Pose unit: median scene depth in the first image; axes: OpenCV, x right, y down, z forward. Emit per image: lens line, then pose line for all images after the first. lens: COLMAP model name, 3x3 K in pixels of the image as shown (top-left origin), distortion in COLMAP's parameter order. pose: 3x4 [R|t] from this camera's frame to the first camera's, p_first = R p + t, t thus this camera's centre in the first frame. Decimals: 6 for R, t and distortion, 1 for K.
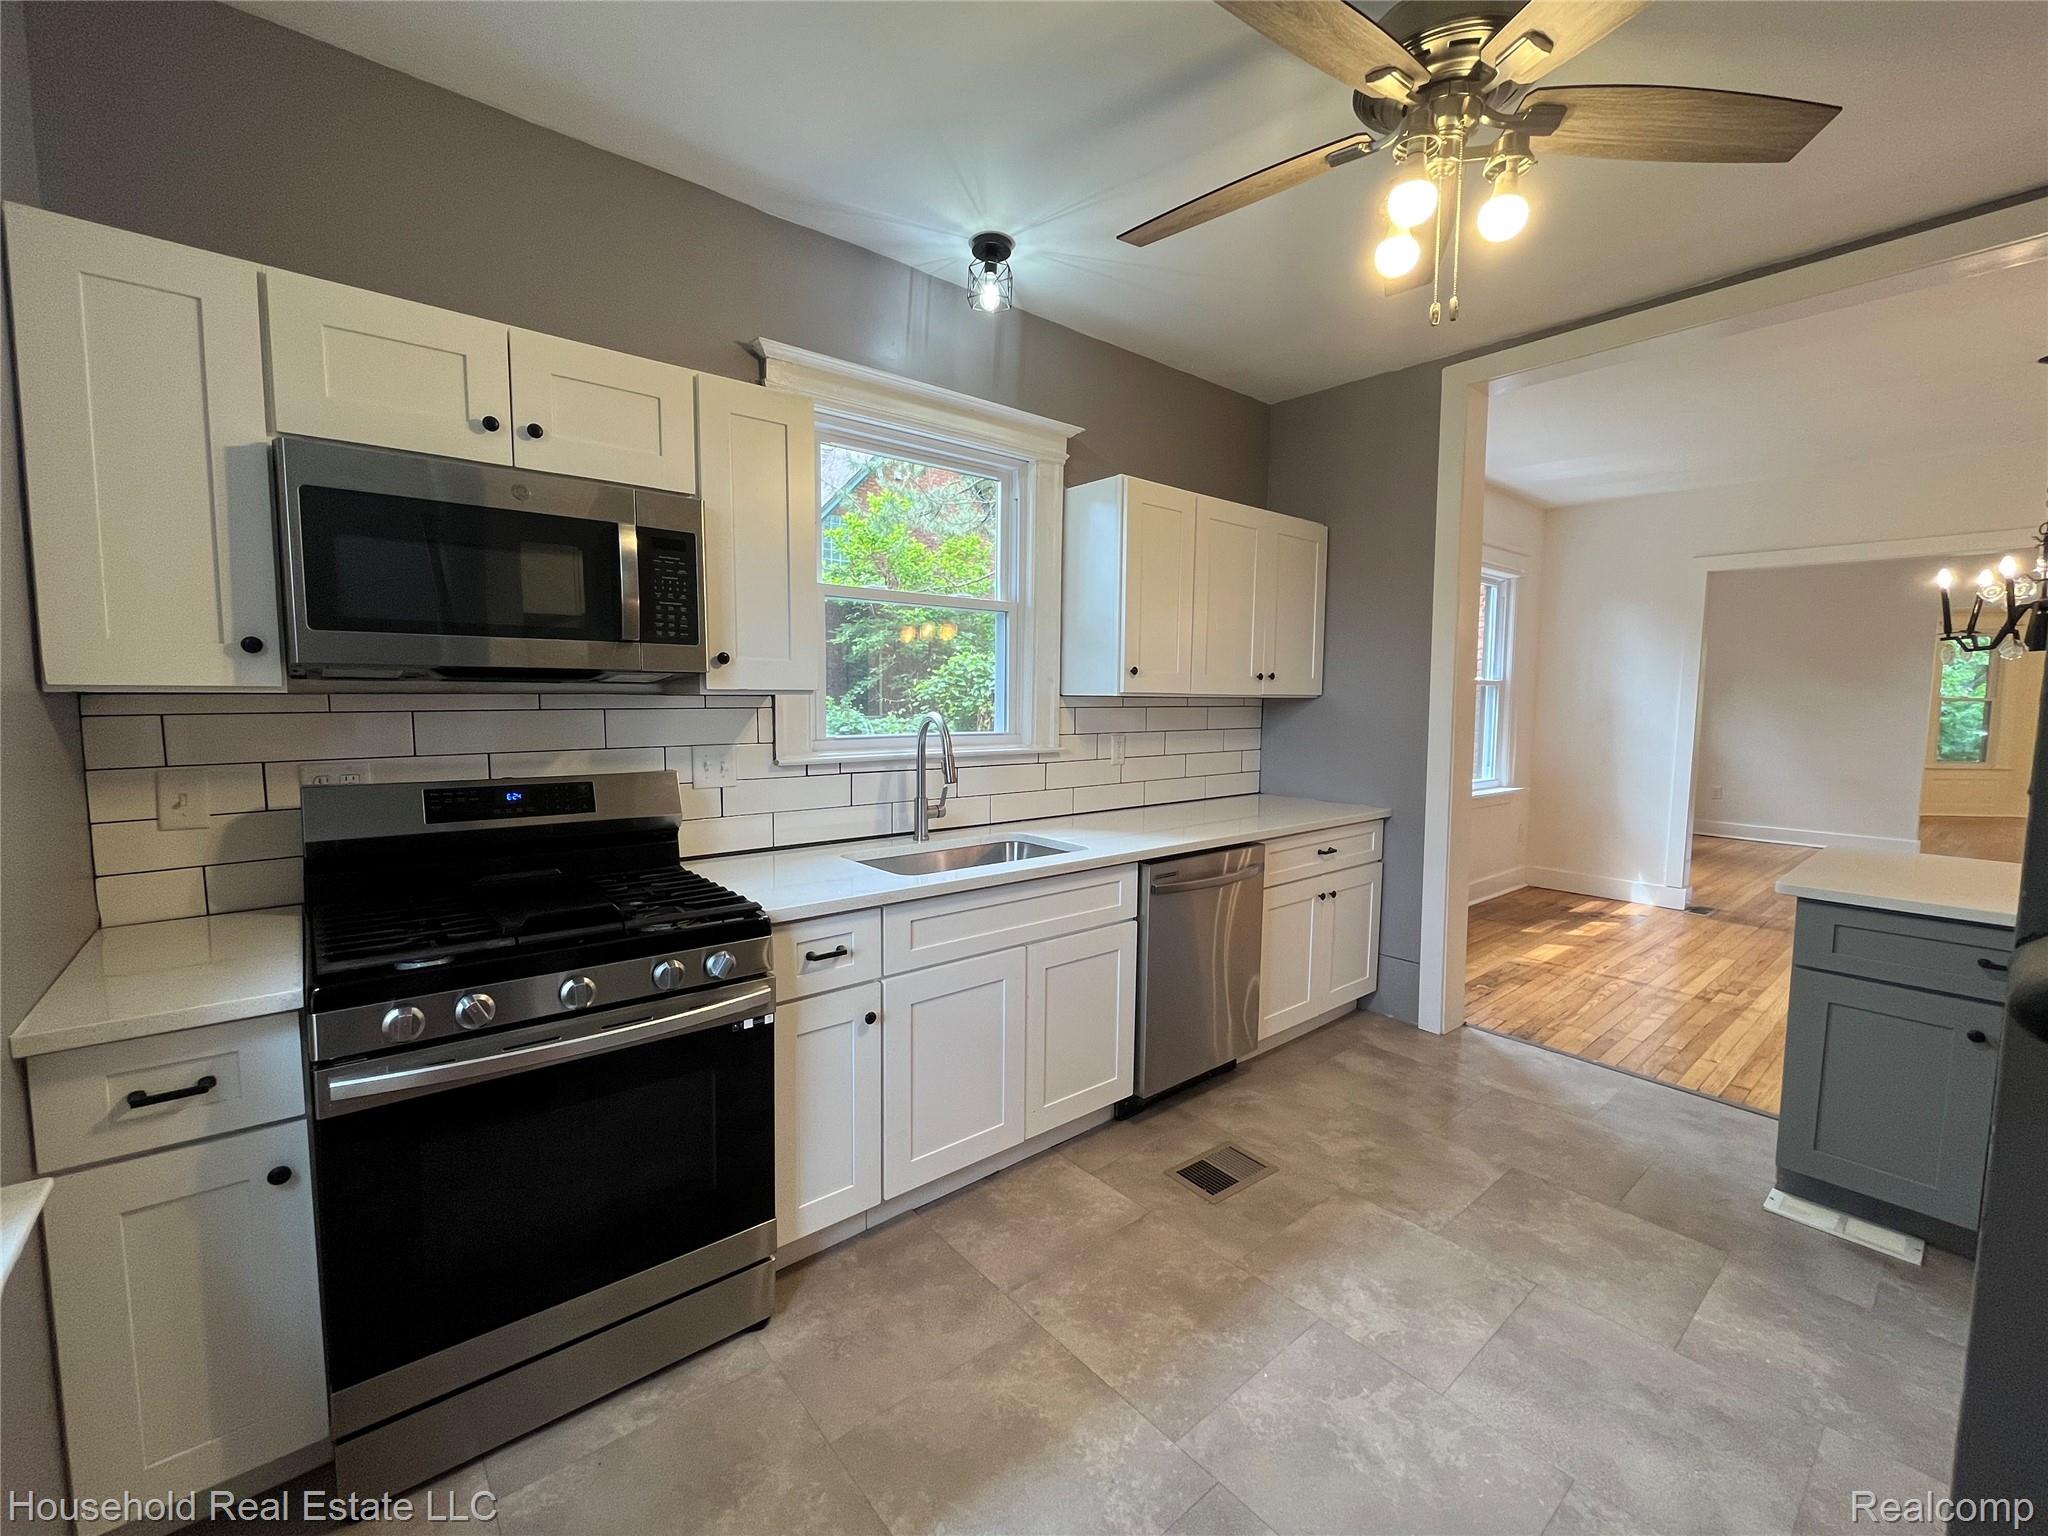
lens RADIAL K [[848.2, 0, 1022.8], [0, 848.2, 766.5], [0, 0, 1]] dist [-0.001382, 0.000723]
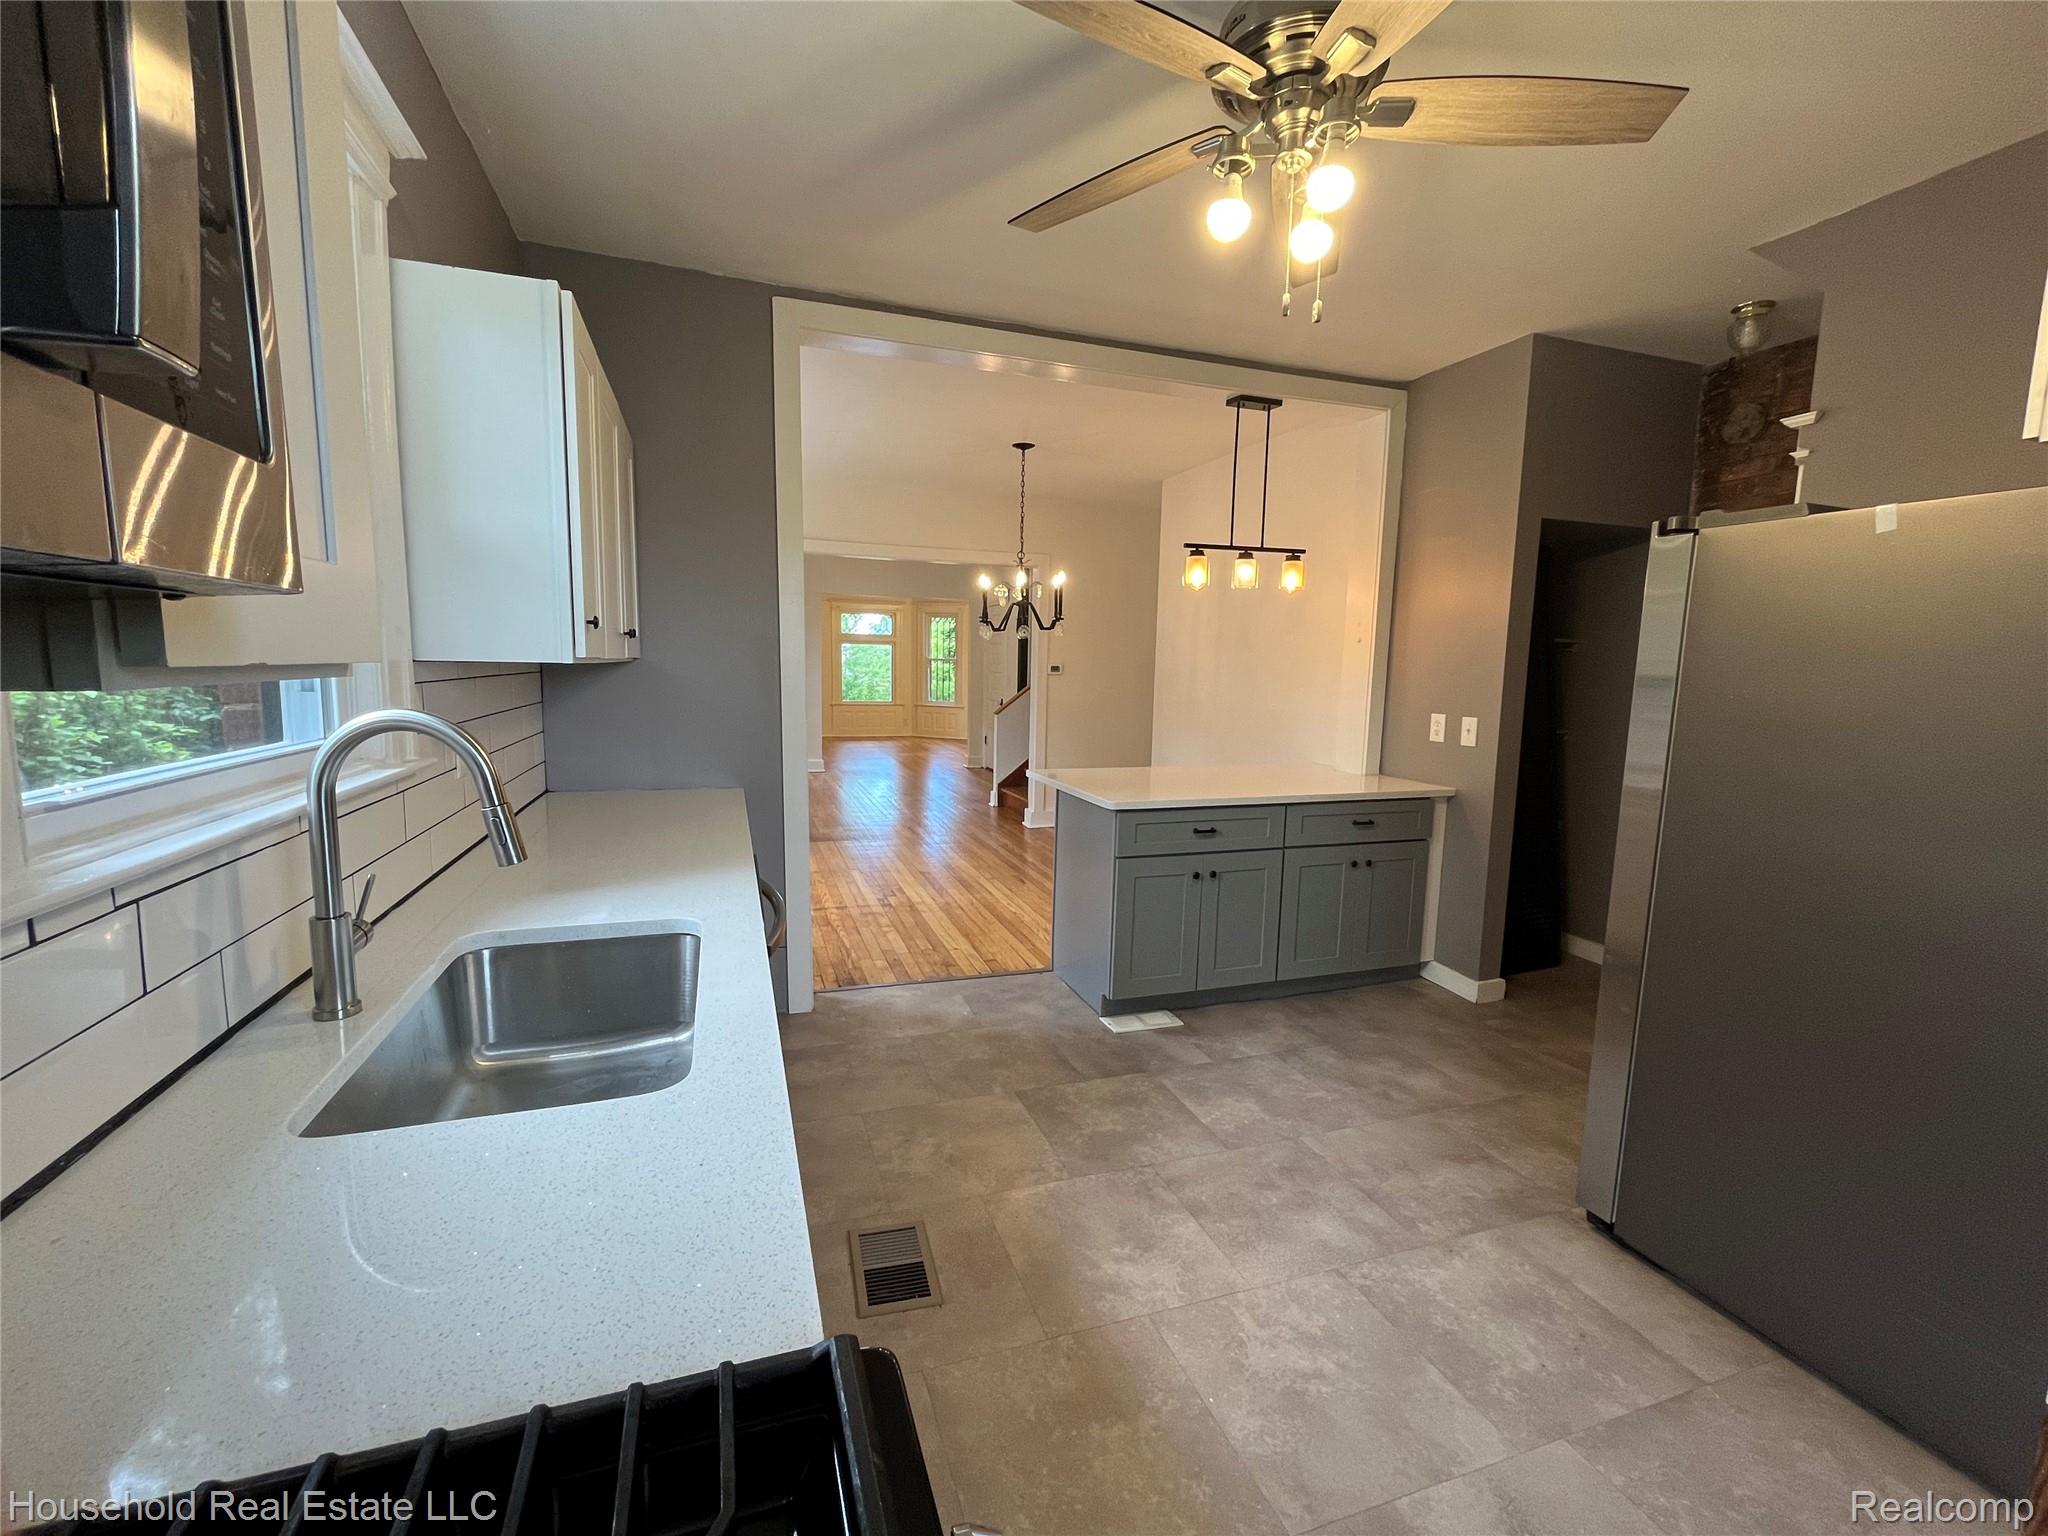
lens RADIAL K [[848.2, 0, 1014.8], [0, 848.2, 770.3], [0, 0, 1]] dist [-0.001382, 0.000723]
pose [[0.360086, -0.116931, 0.925562, -0.337292], [0.058834, 0.992985, 0.102560, -0.051198], [-0.931062, 0.017524, 0.364439, 0.487466]]
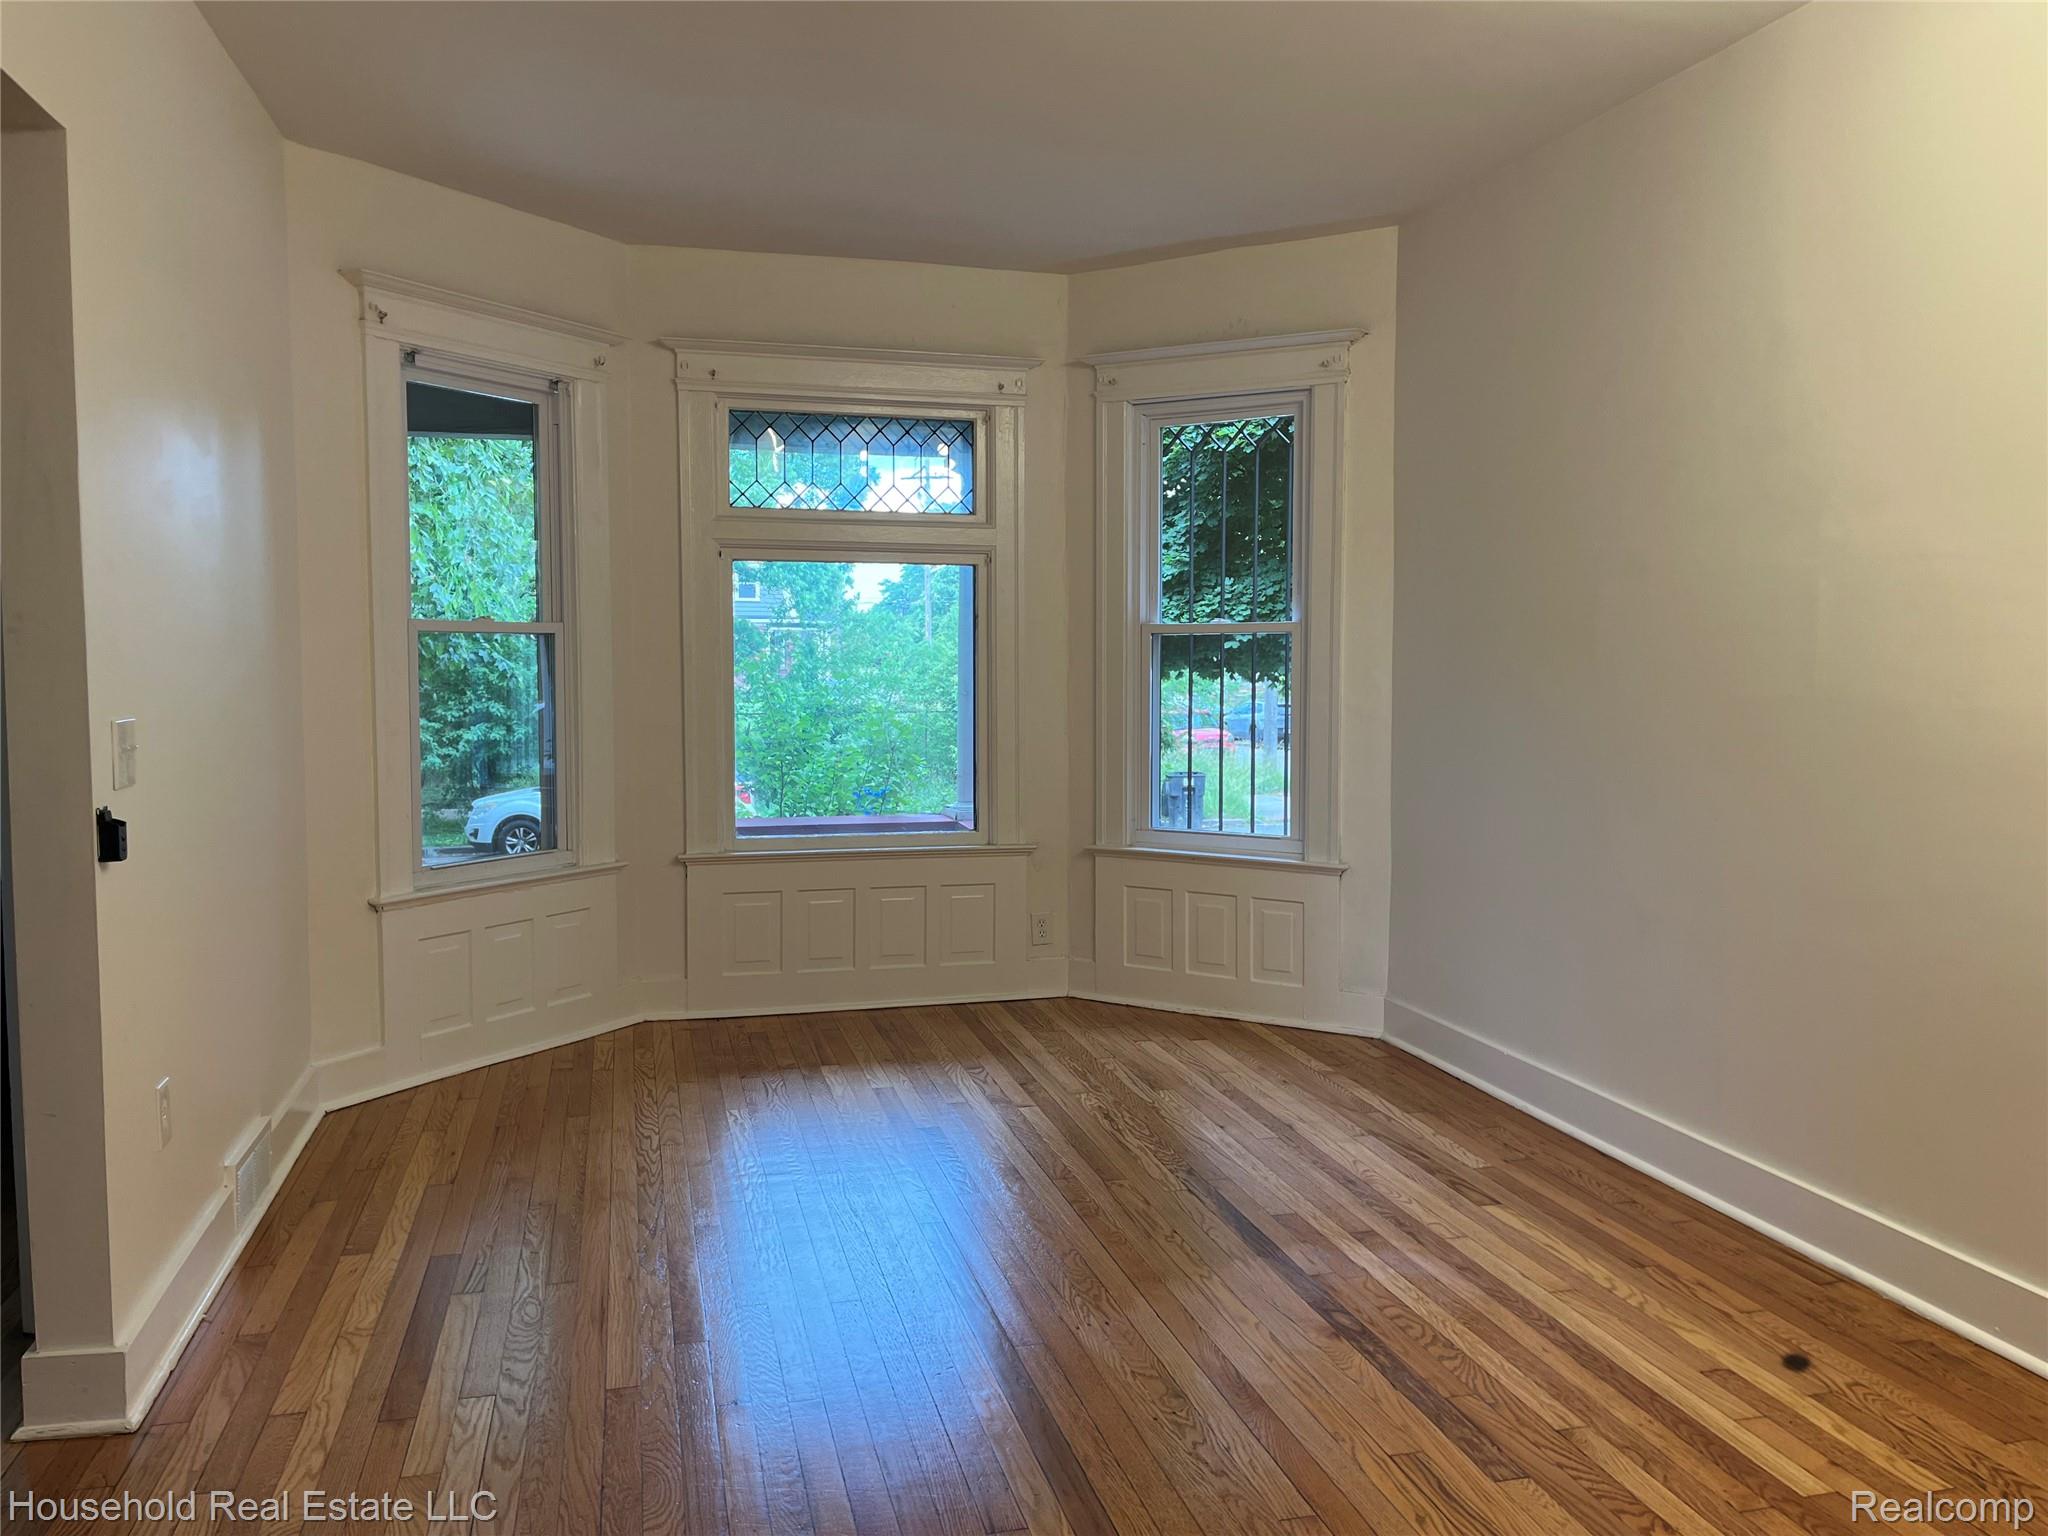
lens RADIAL K [[1600.4, 0, 1023.0], [0, 1600.4, 769.1], [0, 0, 1]] dist [0.054296, -0.066492]
pose [[0.435482, -0.070413, 0.897439, 2.197901], [0.074663, 0.996326, 0.041941, -0.131695], [-0.897096, 0.048741, 0.439140, 1.972773]]
